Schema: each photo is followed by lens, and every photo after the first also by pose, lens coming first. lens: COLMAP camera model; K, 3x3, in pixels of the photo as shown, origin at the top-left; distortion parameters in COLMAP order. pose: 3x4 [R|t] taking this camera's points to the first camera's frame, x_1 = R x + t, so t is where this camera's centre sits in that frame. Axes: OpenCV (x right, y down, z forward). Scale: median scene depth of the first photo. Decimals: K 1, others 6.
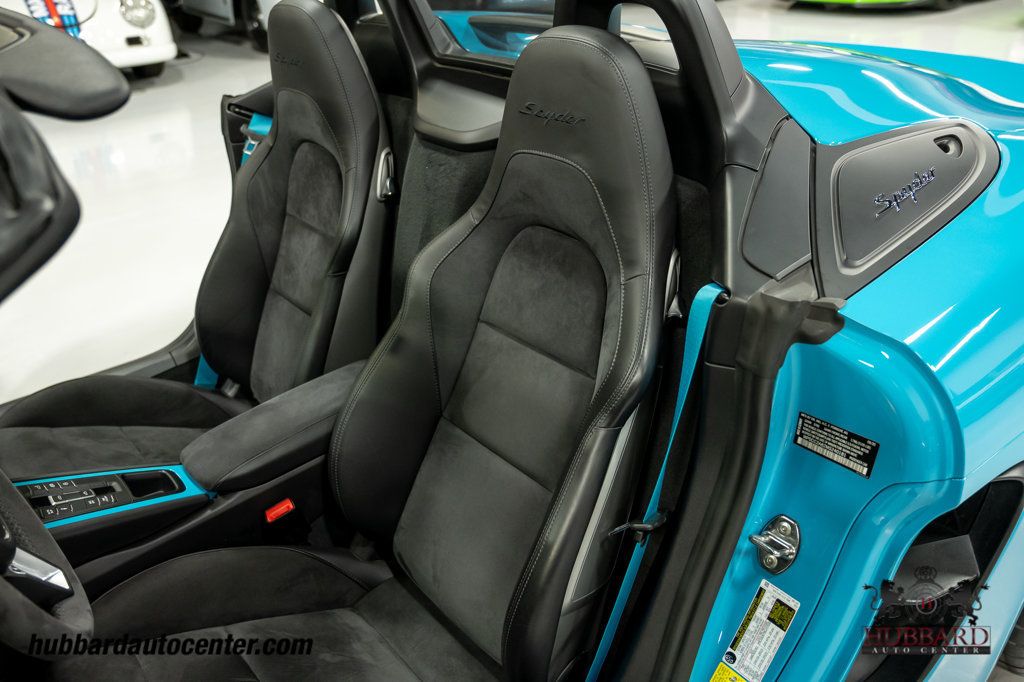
lens RADIAL K [[827.4, 0, 512.0], [0, 827.4, 341.0], [0, 0, 1]] dist [-0.006516, 0.001316]
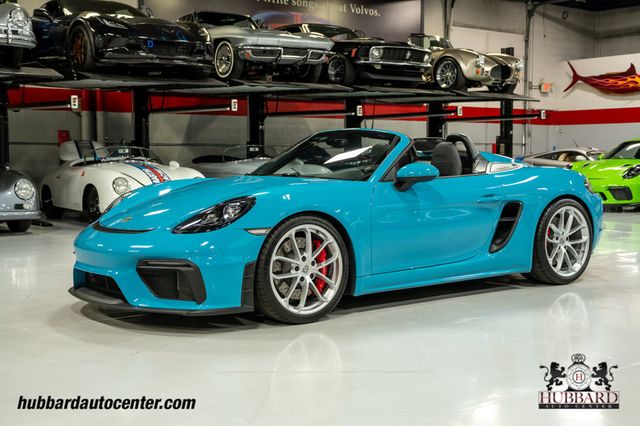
lens RADIAL K [[886.6, 0, 320.0], [0, 886.6, 213.0], [0, 0, 1]] dist [-0.006275, -0.002981]
pose [[0.999087, 0.032484, -0.027746, -0.576150], [-0.041075, 0.908950, -0.414876, 2.412427], [0.011743, 0.415637, 0.909455, -4.047585]]
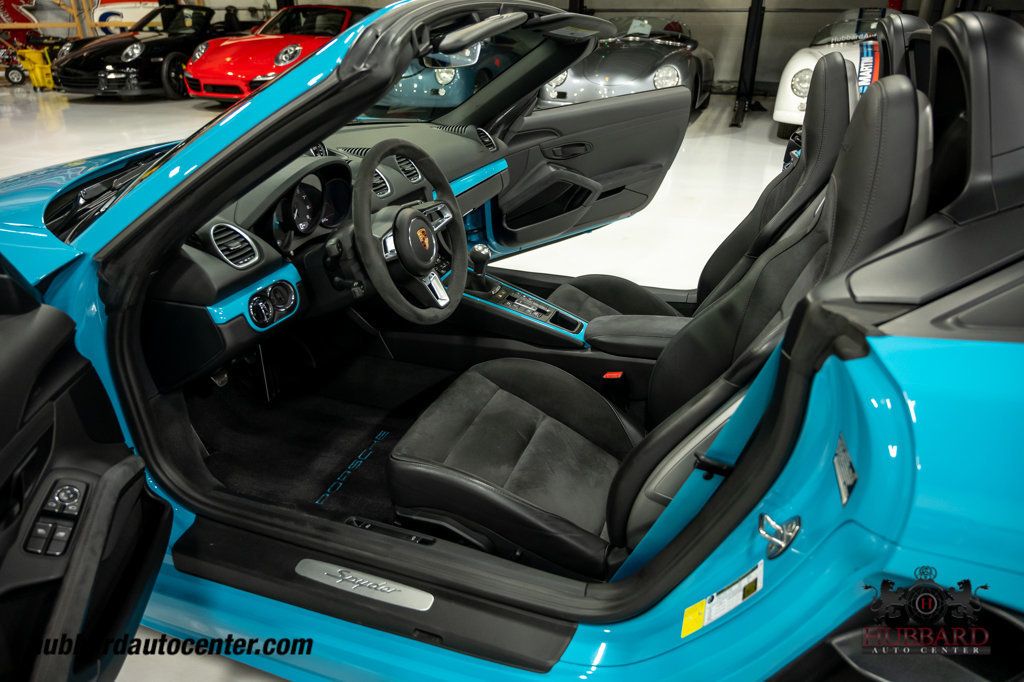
lens RADIAL K [[681.6, 0, 512.0], [0, 681.6, 341.0], [0, 0, 1]] dist [-0.002622, 0.000652]
pose [[0.511560, 0.406222, -0.757159, 0.547825], [-0.429485, 0.884099, 0.184153, 0.001423], [0.744210, 0.230983, 0.626736, 0.076976]]
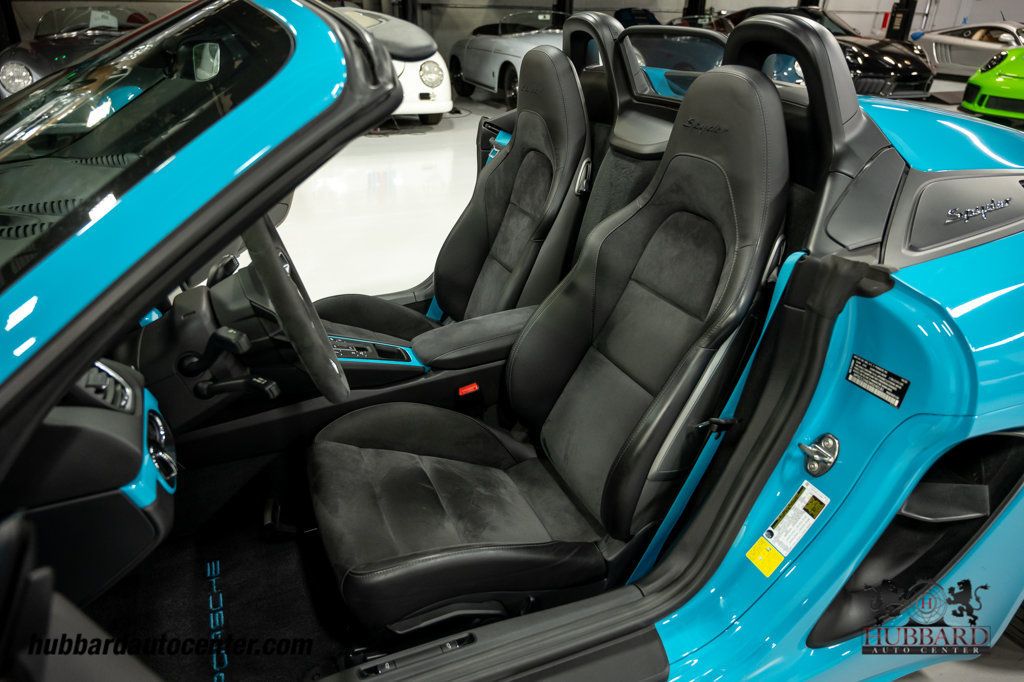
lens RADIAL K [[680.7, 0, 512.0], [0, 680.7, 341.0], [0, 0, 1]] dist [-0.004930, -0.001692]
pose [[0.956740, 0.170152, -0.236004, 0.056742], [-0.179530, 0.983575, -0.018667, 0.134298], [0.228951, 0.060229, 0.971573, -0.138072]]
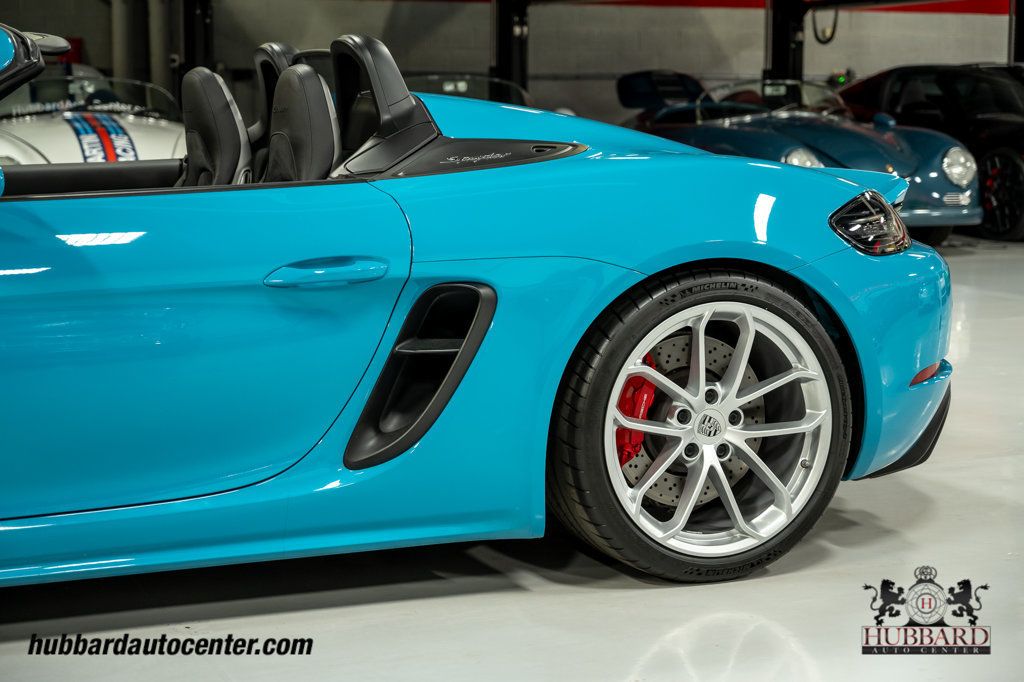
lens RADIAL K [[1905.9, 0, 512.0], [0, 1905.9, 341.0], [0, 0, 1]] dist [0.021225, -0.100253]
pose [[0.956511, 0.074303, -0.282073, 1.395384], [-0.169763, 0.928174, -0.331171, 1.217326], [0.237206, 0.364654, 0.900422, -2.009999]]
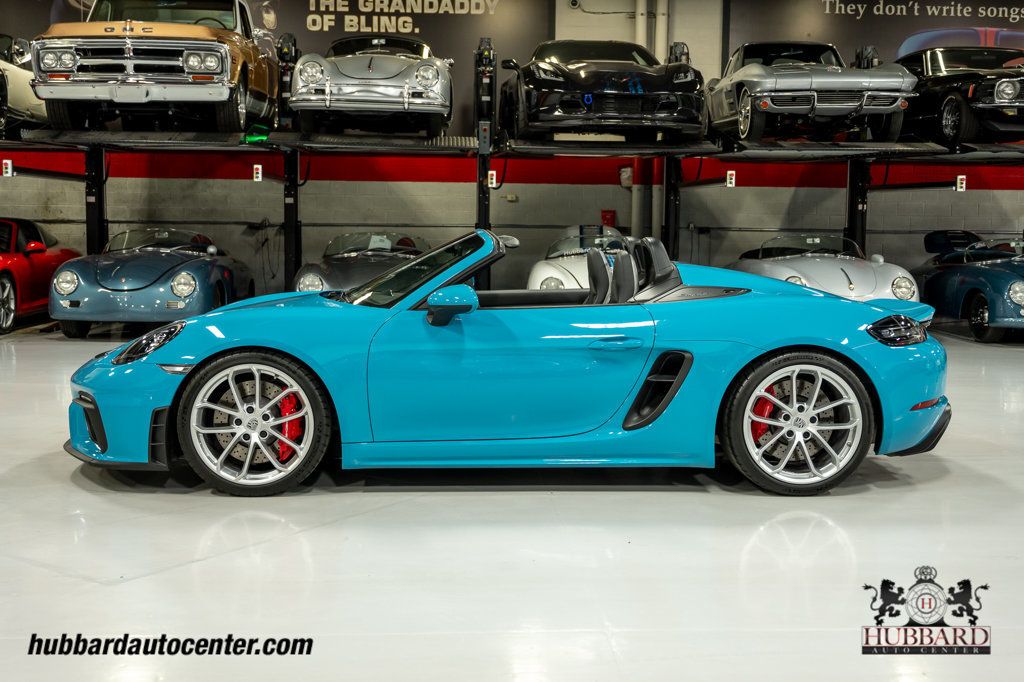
lens RADIAL K [[1188.4, 0, 512.0], [0, 1188.4, 341.0], [0, 0, 1]] dist [0.003354, 0.037172]
pose [[0.801951, 0.099719, -0.589008, 2.511770], [-0.317514, 0.906322, -0.278864, 1.491085], [0.506023, 0.410654, 0.758488, -2.896996]]
